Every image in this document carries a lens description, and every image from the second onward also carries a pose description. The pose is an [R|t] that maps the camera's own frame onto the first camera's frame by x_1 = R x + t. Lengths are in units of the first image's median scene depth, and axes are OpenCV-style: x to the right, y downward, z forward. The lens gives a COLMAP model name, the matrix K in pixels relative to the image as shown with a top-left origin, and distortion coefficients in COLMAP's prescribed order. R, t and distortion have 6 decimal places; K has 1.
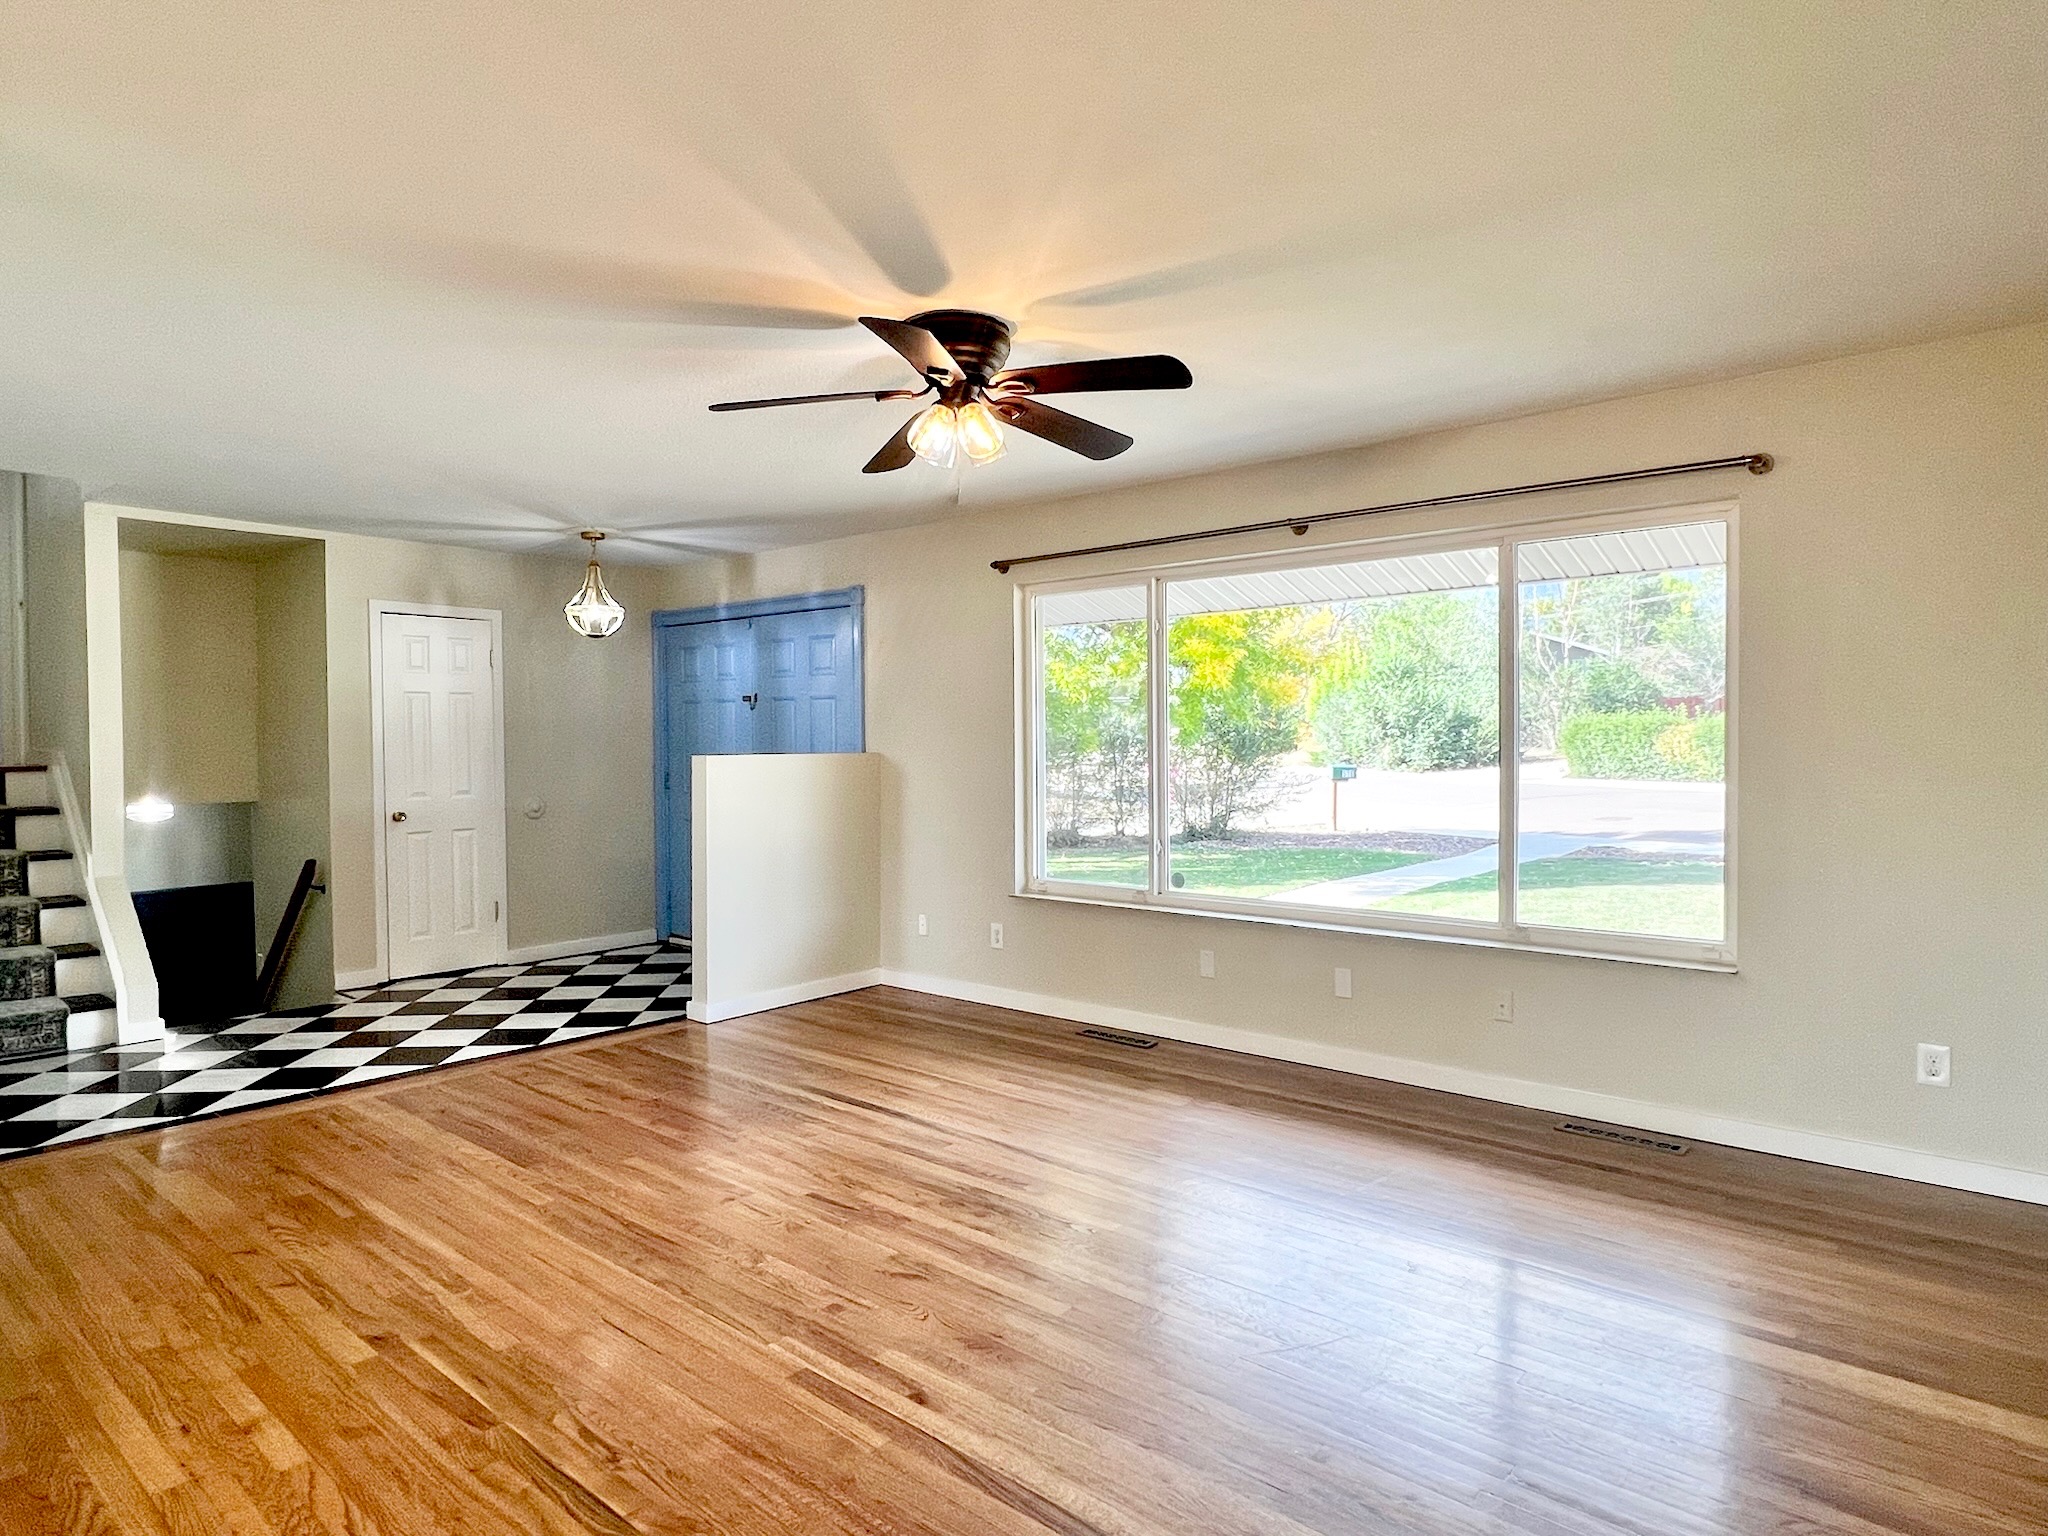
lens RADIAL K [[1190.5, 0, 1035.9], [0, 1190.5, 768.5], [0, 0, 1]] dist [0.003102, -0.000951]
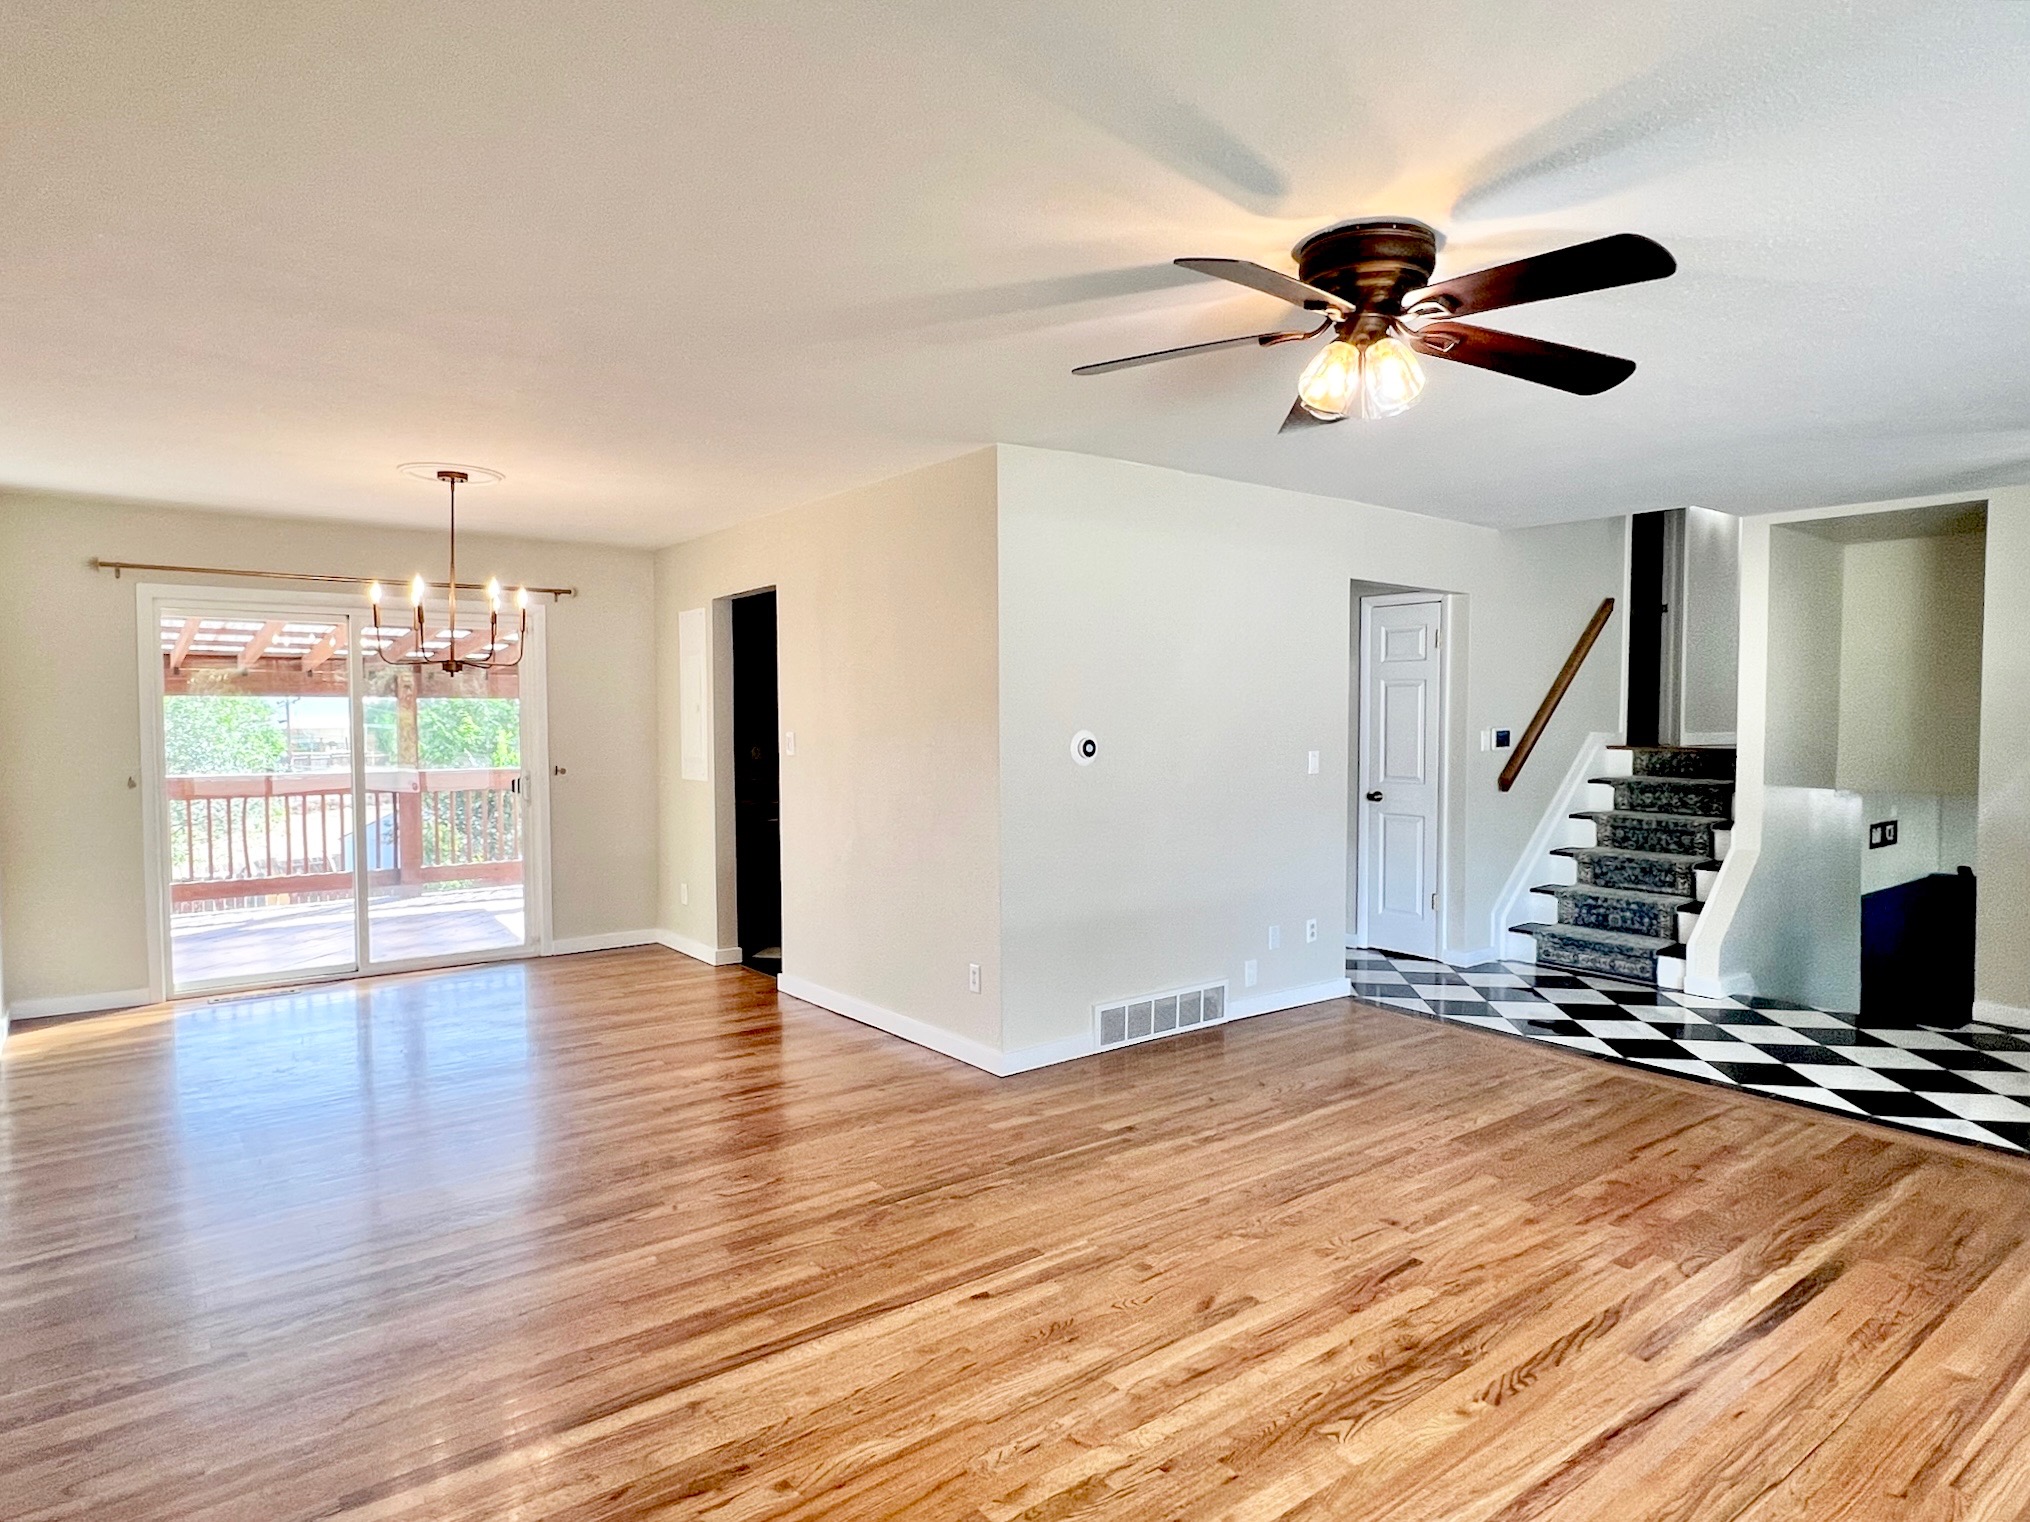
lens RADIAL K [[1180.0, 0, 1026.8], [0, 1180.0, 761.5], [0, 0, 1]] dist [0.003102, -0.000951]
pose [[-0.201271, 0.050979, -0.978208, 0.760267], [-0.023760, 0.998097, 0.056904, -0.070451], [0.979247, 0.034695, -0.199677, 0.905870]]
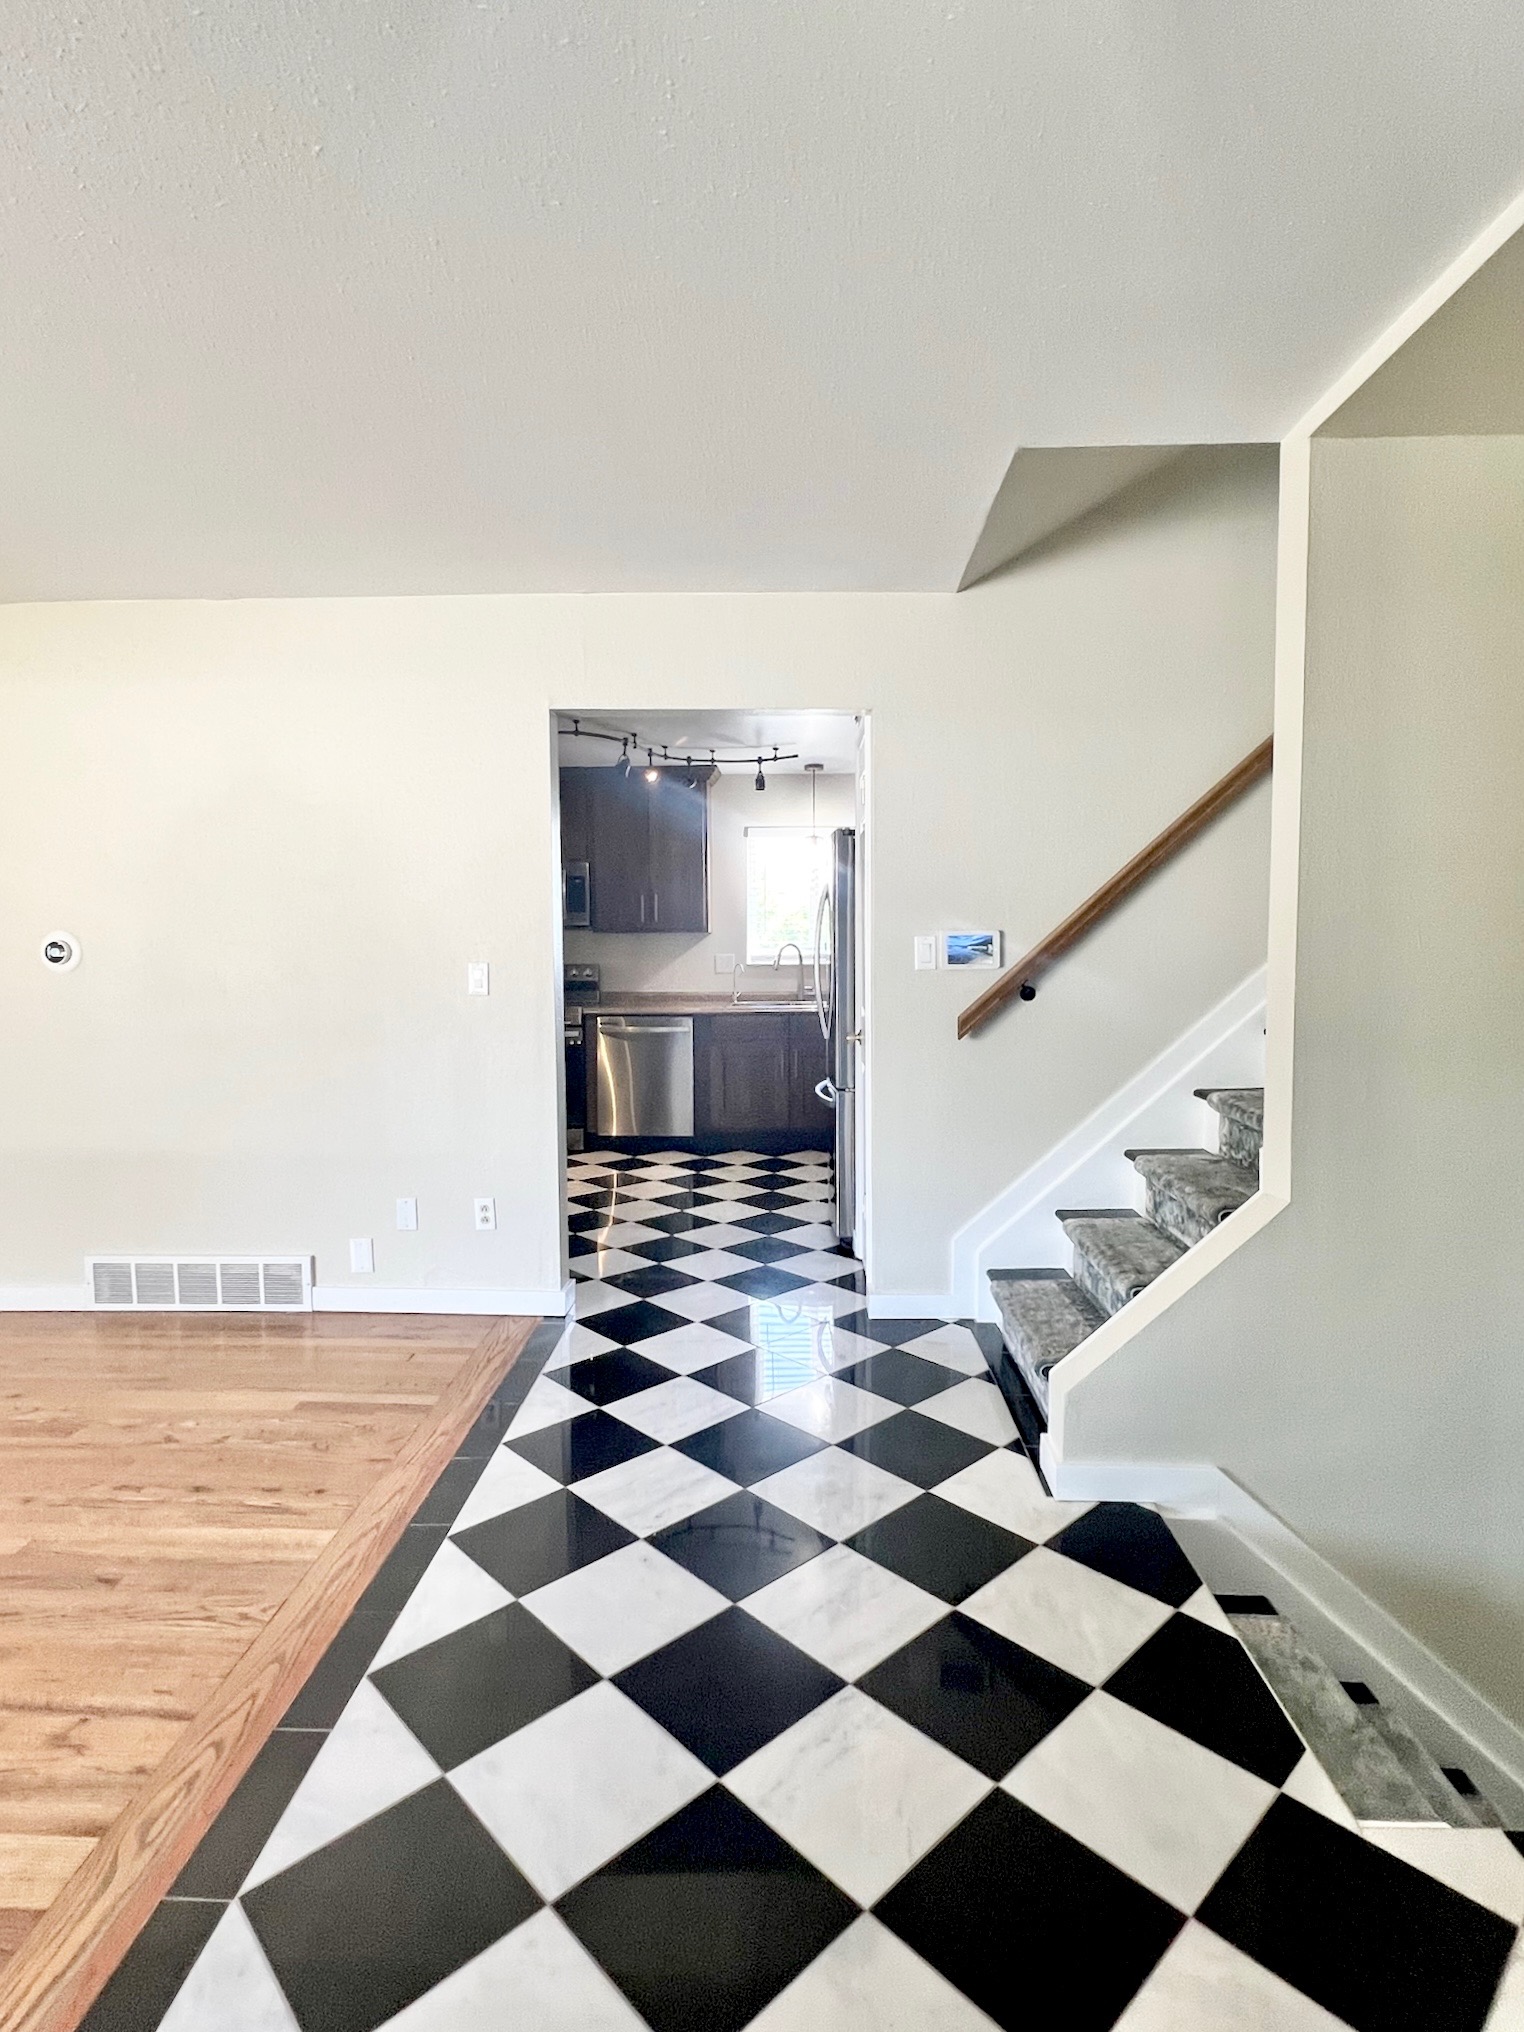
lens RADIAL K [[1041.2, 0, 762.0], [0, 1041.2, 1016.0], [0, 0, 1]] dist [0.000403, 0.000059]
pose [[-0.778170, 0.053721, -0.625752, -0.563165], [-0.004585, 0.995823, 0.091194, -0.042490], [0.628037, 0.073834, -0.774673, 1.998165]]
